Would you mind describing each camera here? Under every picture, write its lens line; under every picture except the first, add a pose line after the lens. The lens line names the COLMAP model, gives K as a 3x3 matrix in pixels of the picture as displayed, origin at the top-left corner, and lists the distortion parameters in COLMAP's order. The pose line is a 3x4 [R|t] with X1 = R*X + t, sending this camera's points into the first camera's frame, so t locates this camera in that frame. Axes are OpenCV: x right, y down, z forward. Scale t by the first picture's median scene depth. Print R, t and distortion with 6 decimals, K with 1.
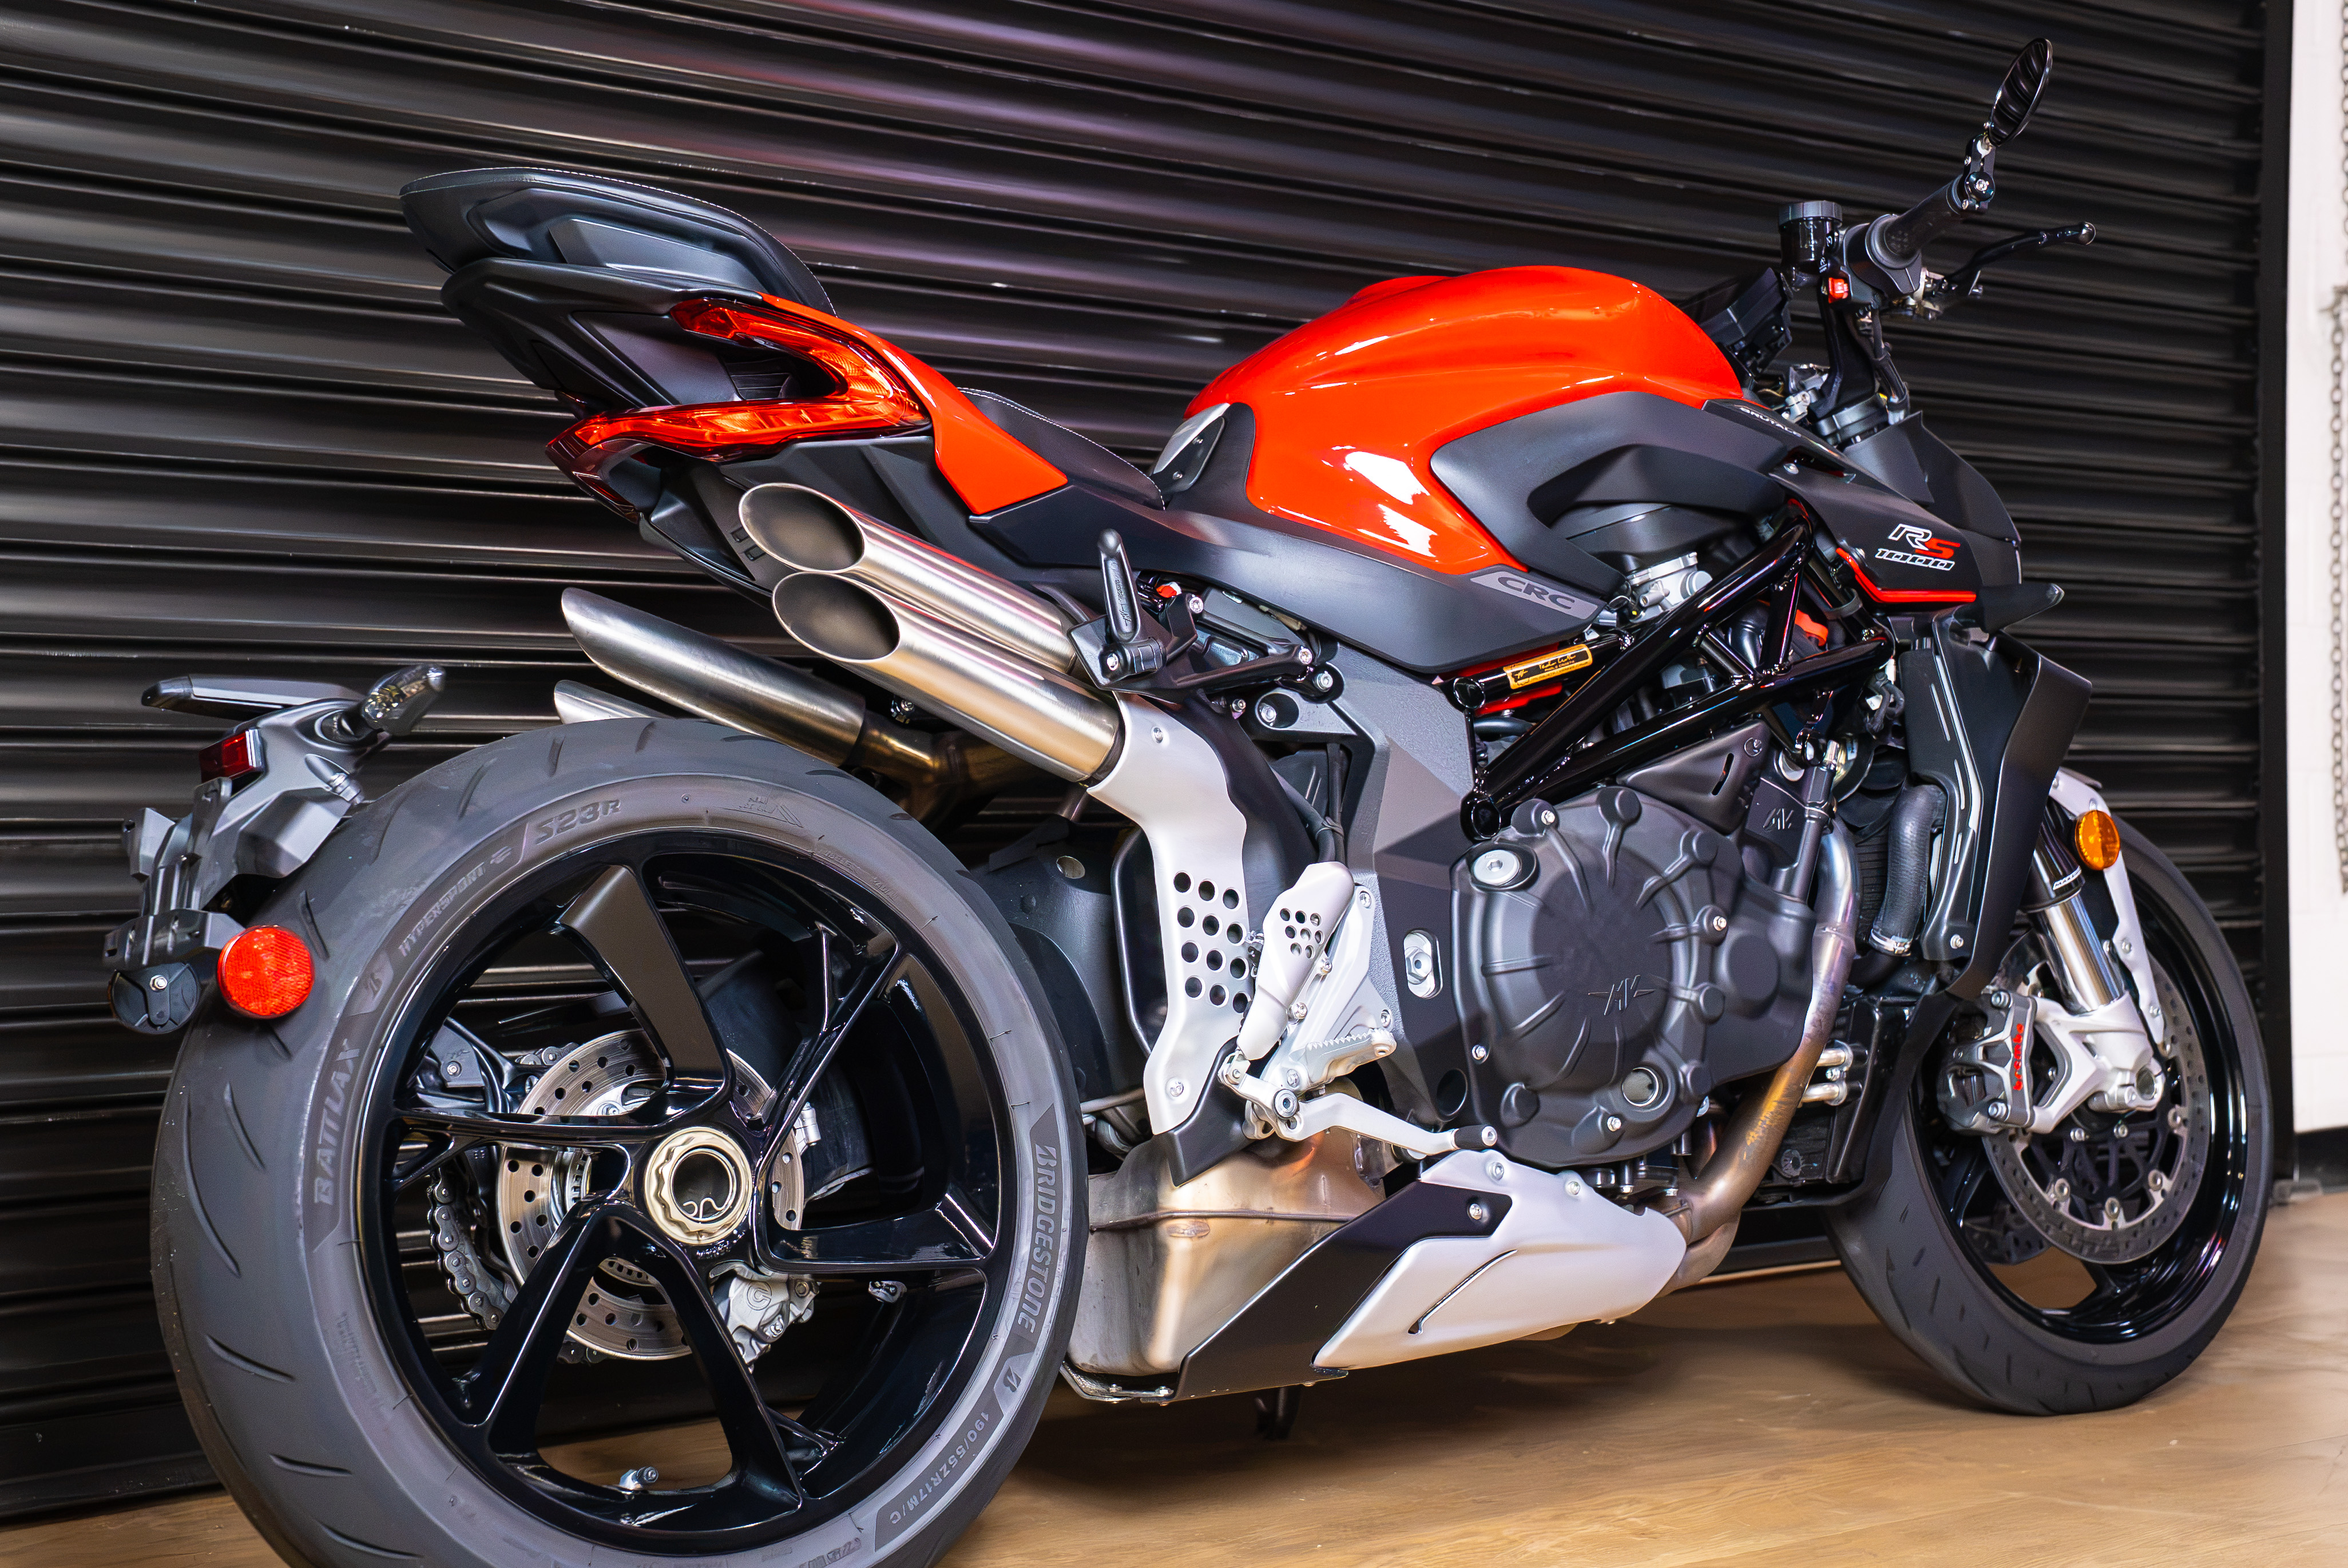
lens RADIAL K [[2732.9, 0, 1122.2], [0, 2732.9, 786.8], [0, 0, 1]] dist [0.033503, 0.000000]
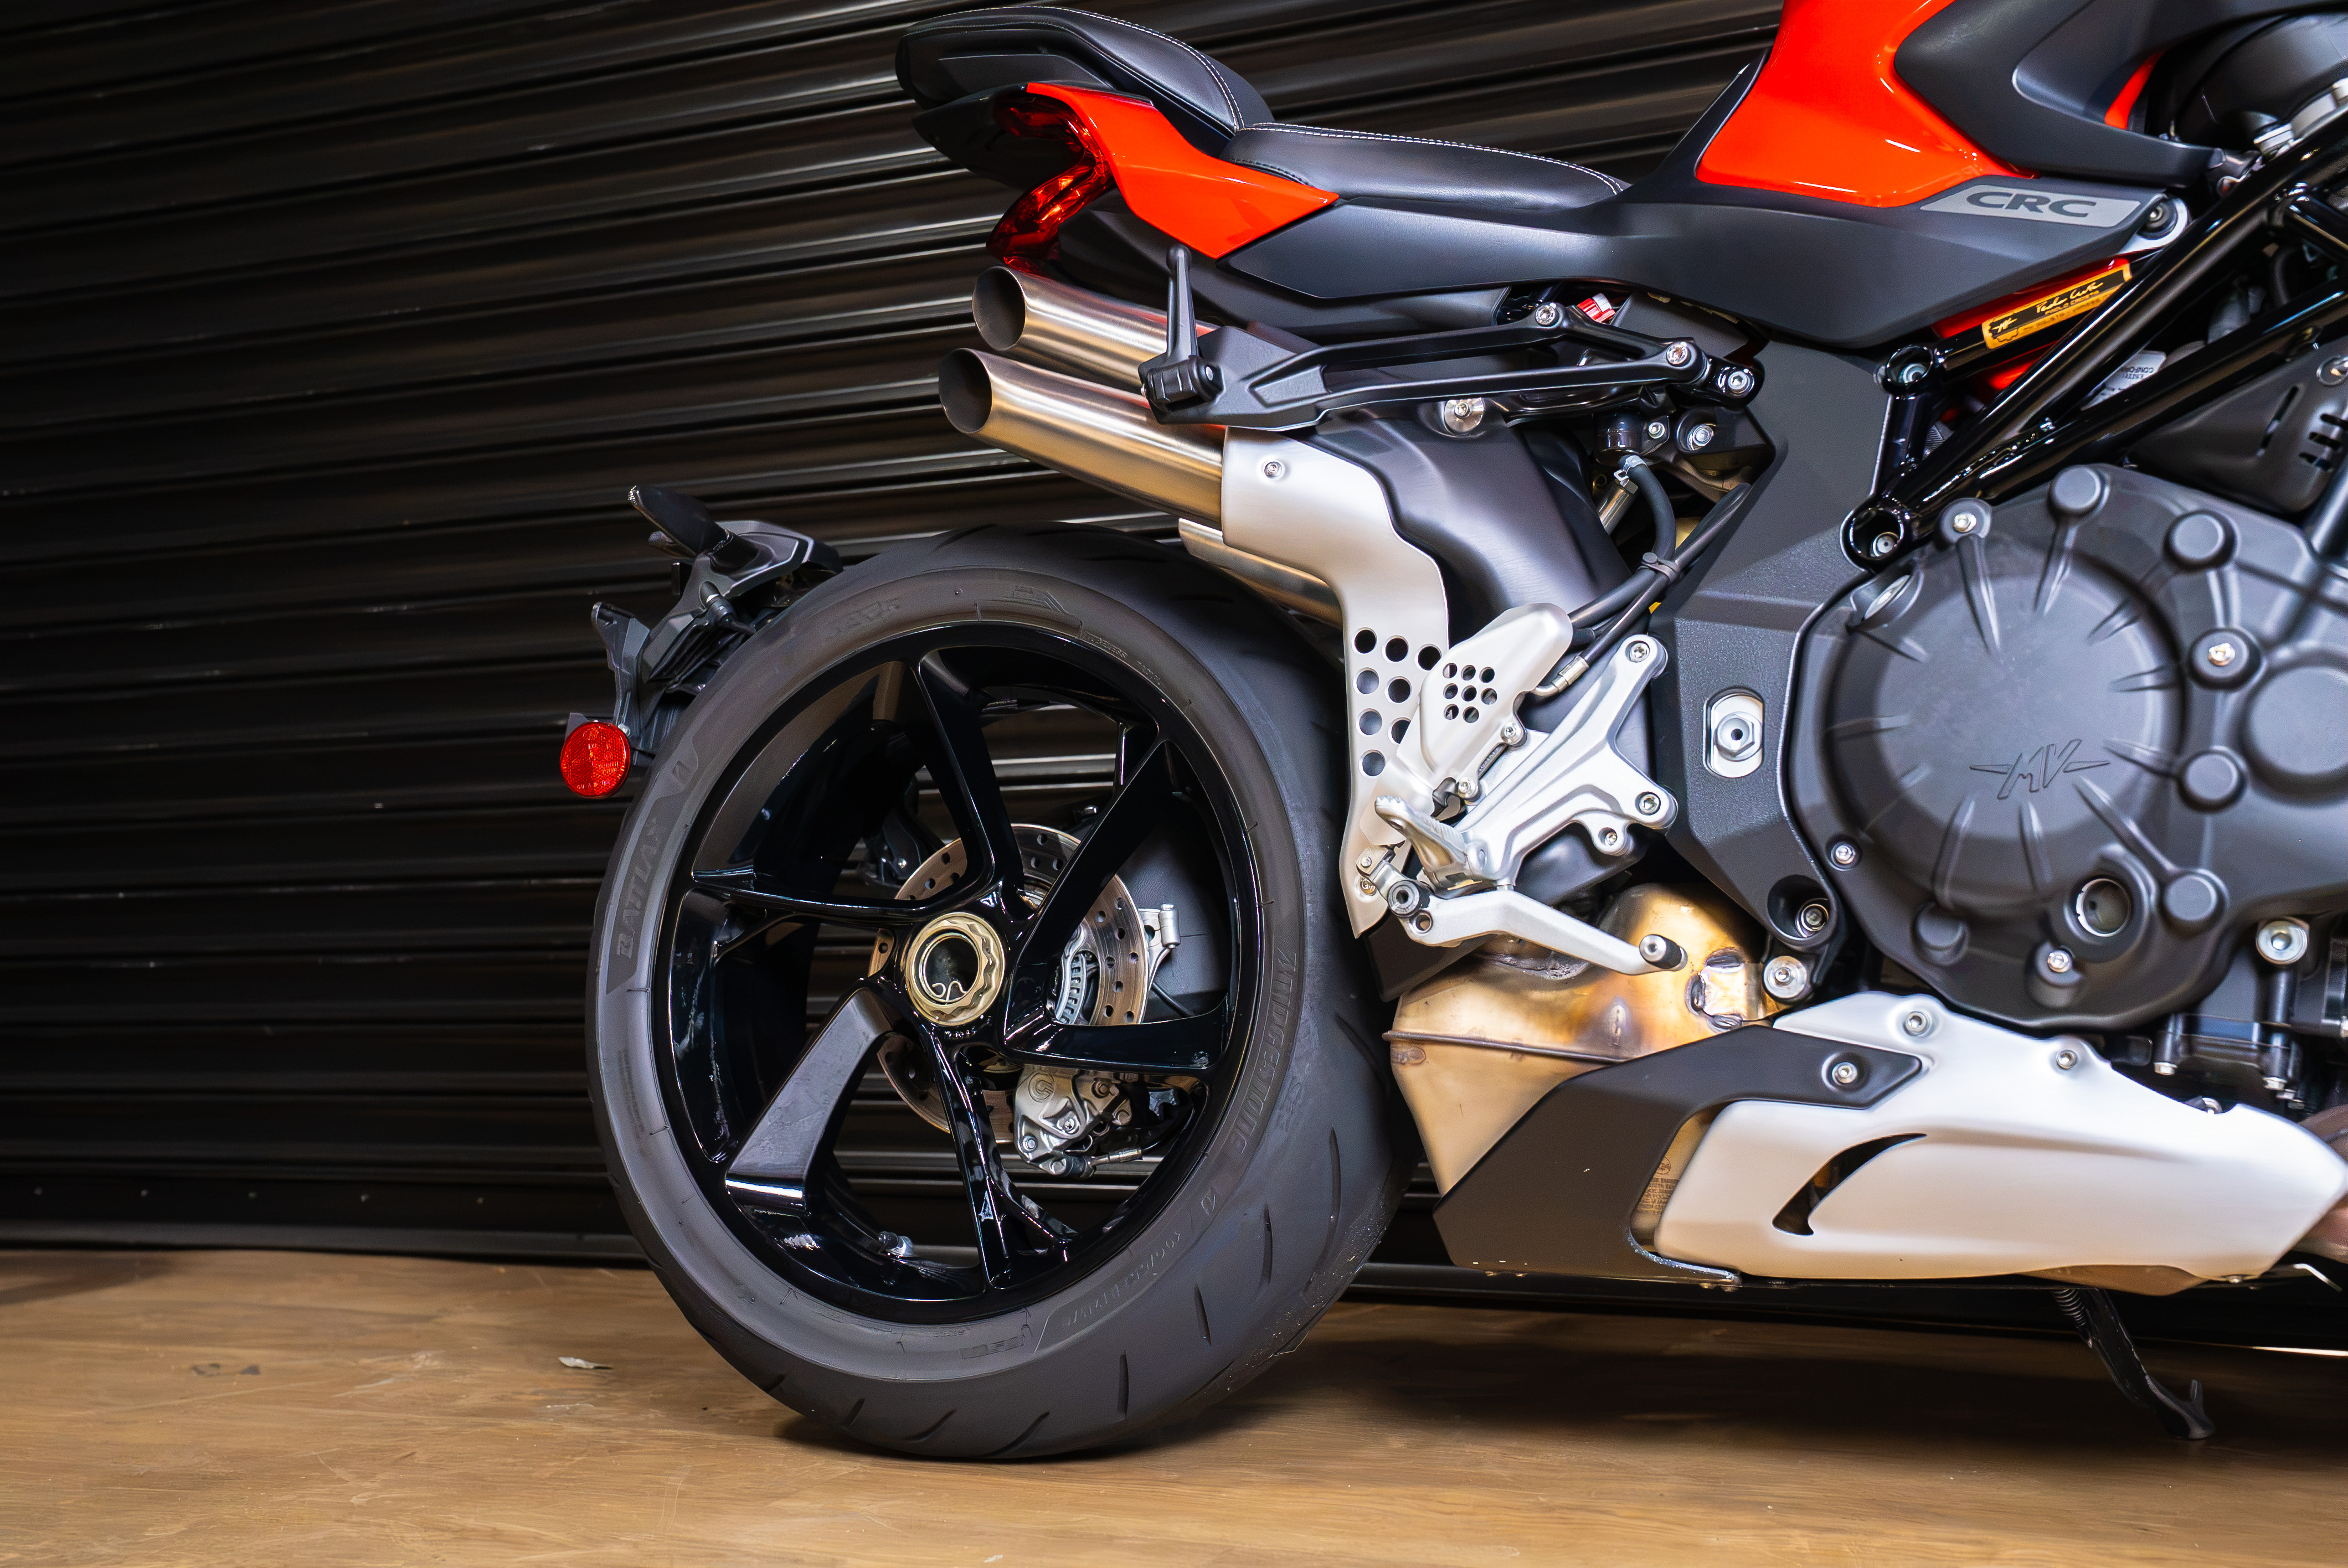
lens RADIAL K [[2868.3, 0, 1172.5], [0, 2868.3, 782.9], [0, 0, 1]] dist [0.098547, 0.000000]
pose [[0.510525, -0.039959, -0.858934, 0.686886], [0.030393, 0.999134, -0.028417, 0.092963], [0.859326, -0.011598, 0.511297, 0.445049]]
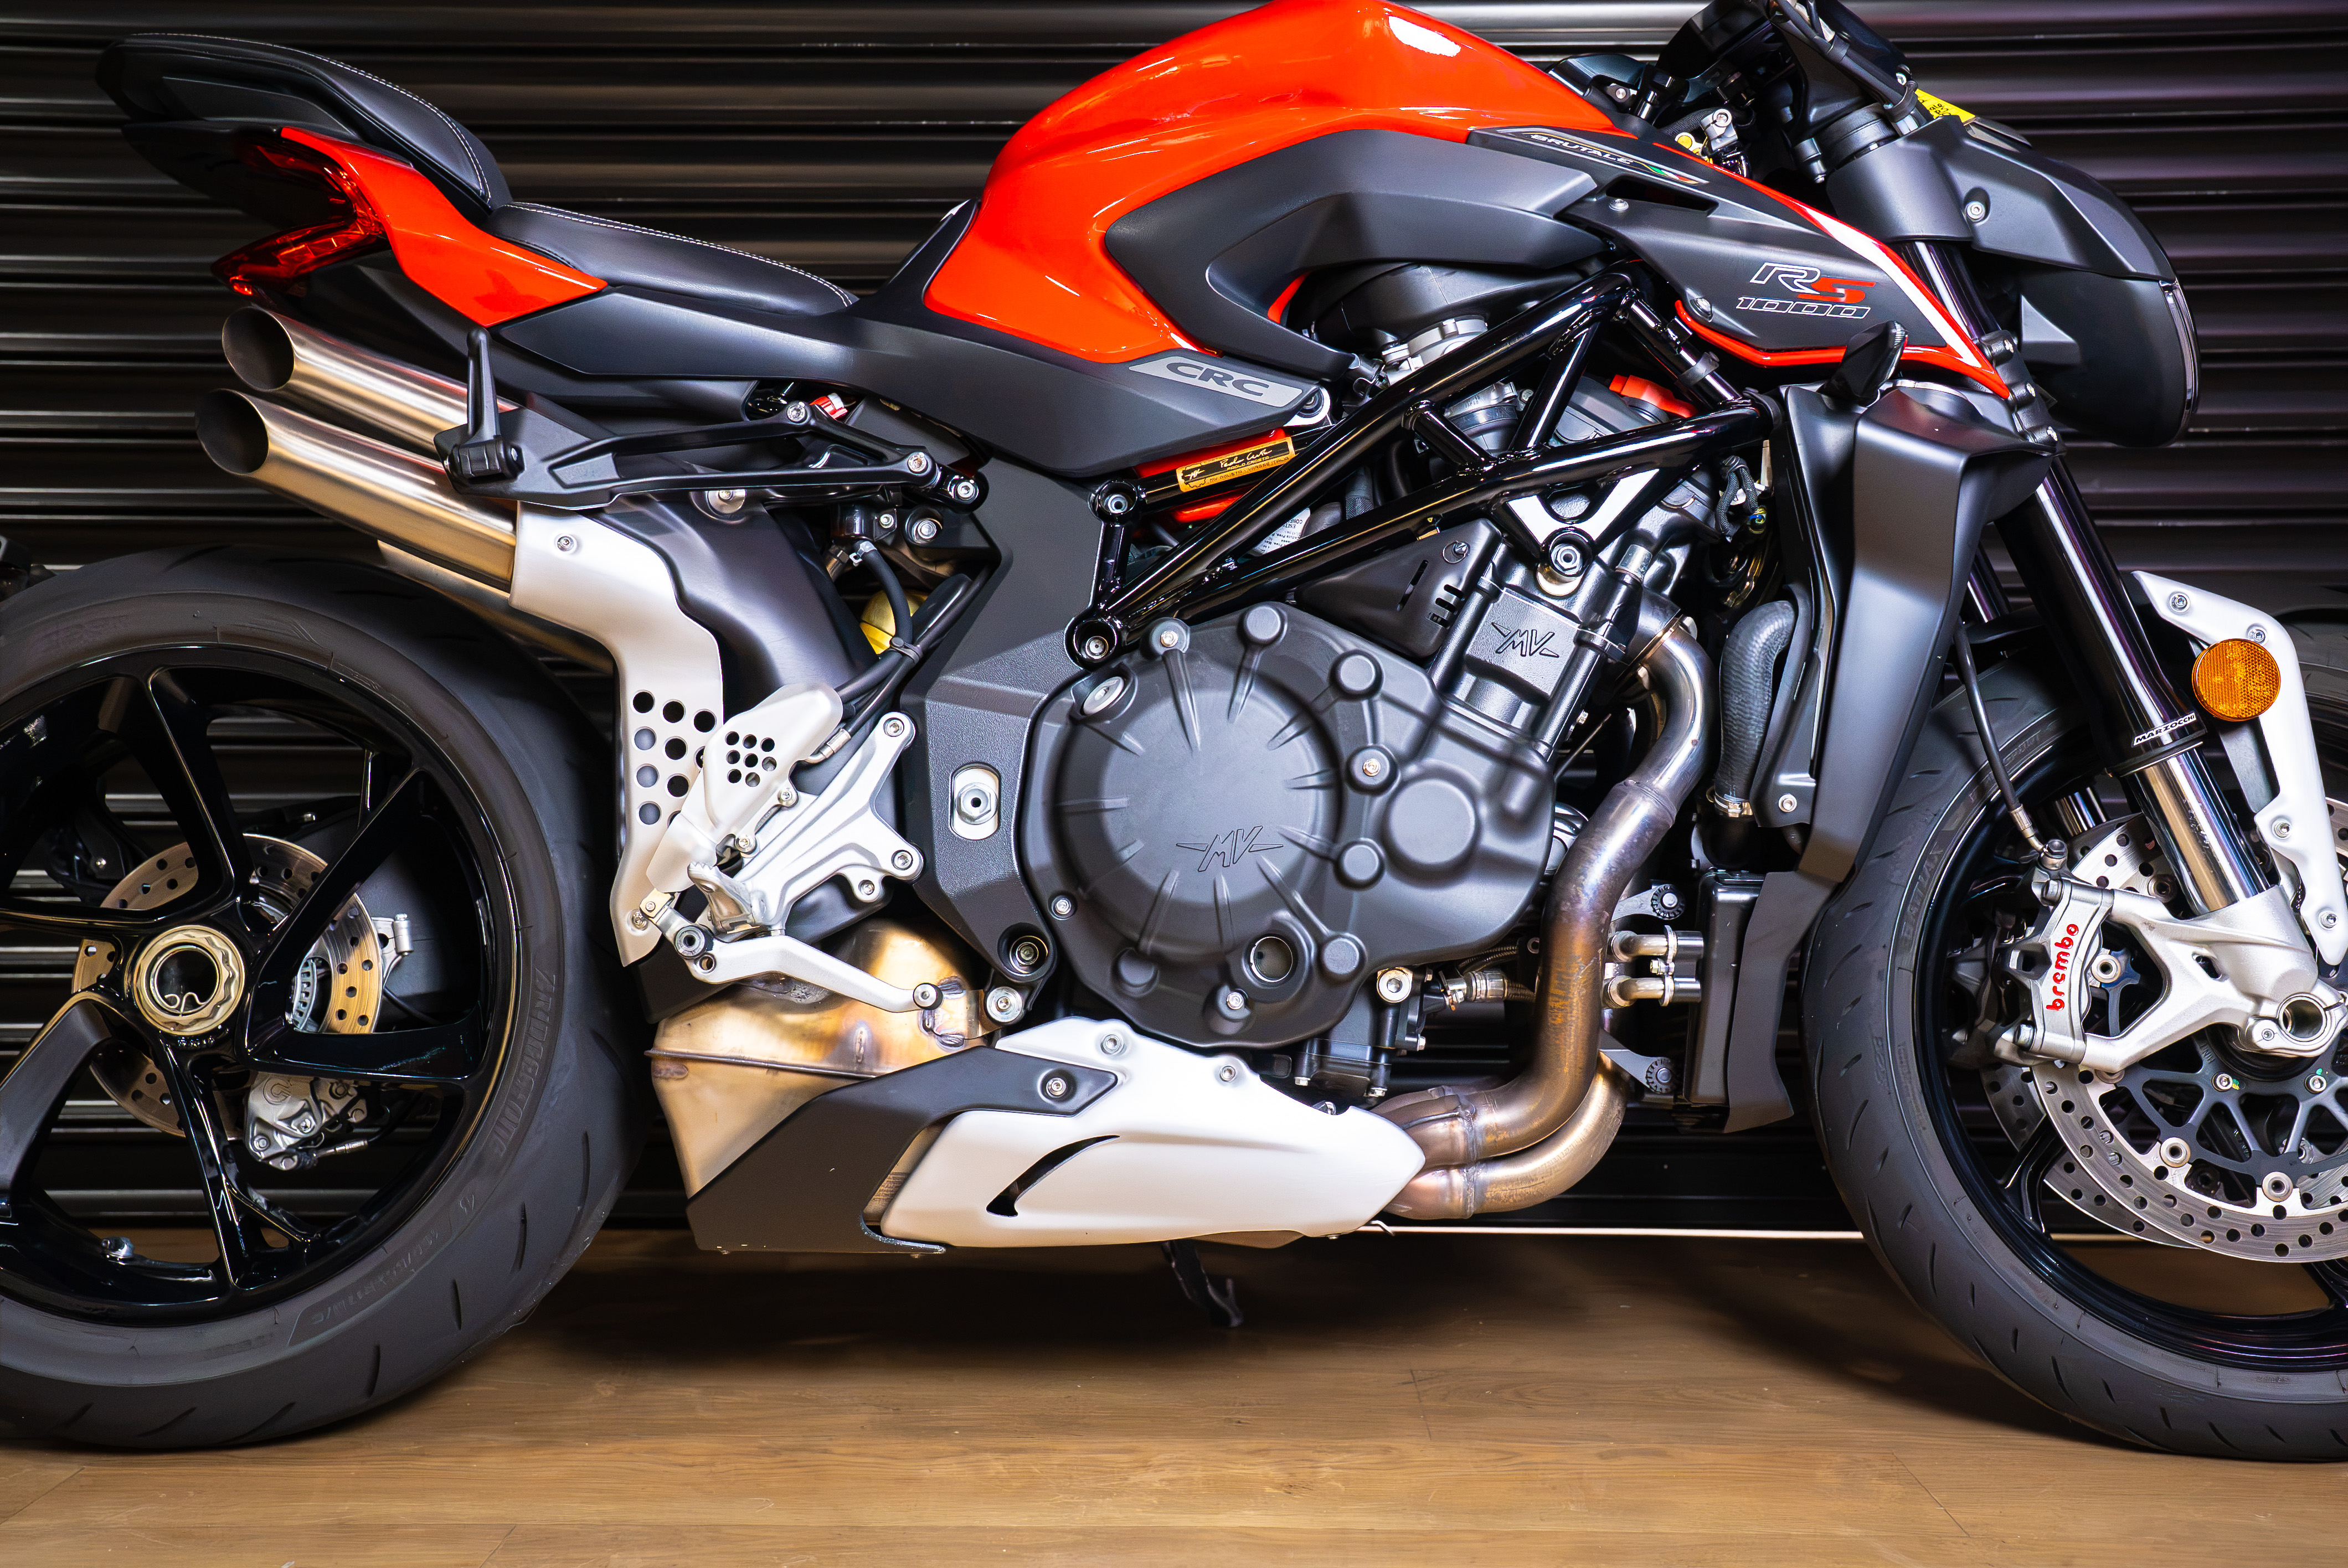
lens RADIAL K [[2487.3, 0, 1188.6], [0, 2487.3, 769.5], [0, 0, 1]] dist [0.044044, 0.000000]
pose [[0.827525, 0.023127, -0.560952, 0.600273], [-0.003258, 0.999332, 0.036394, 0.023686], [0.561419, -0.028289, 0.827048, 0.355804]]
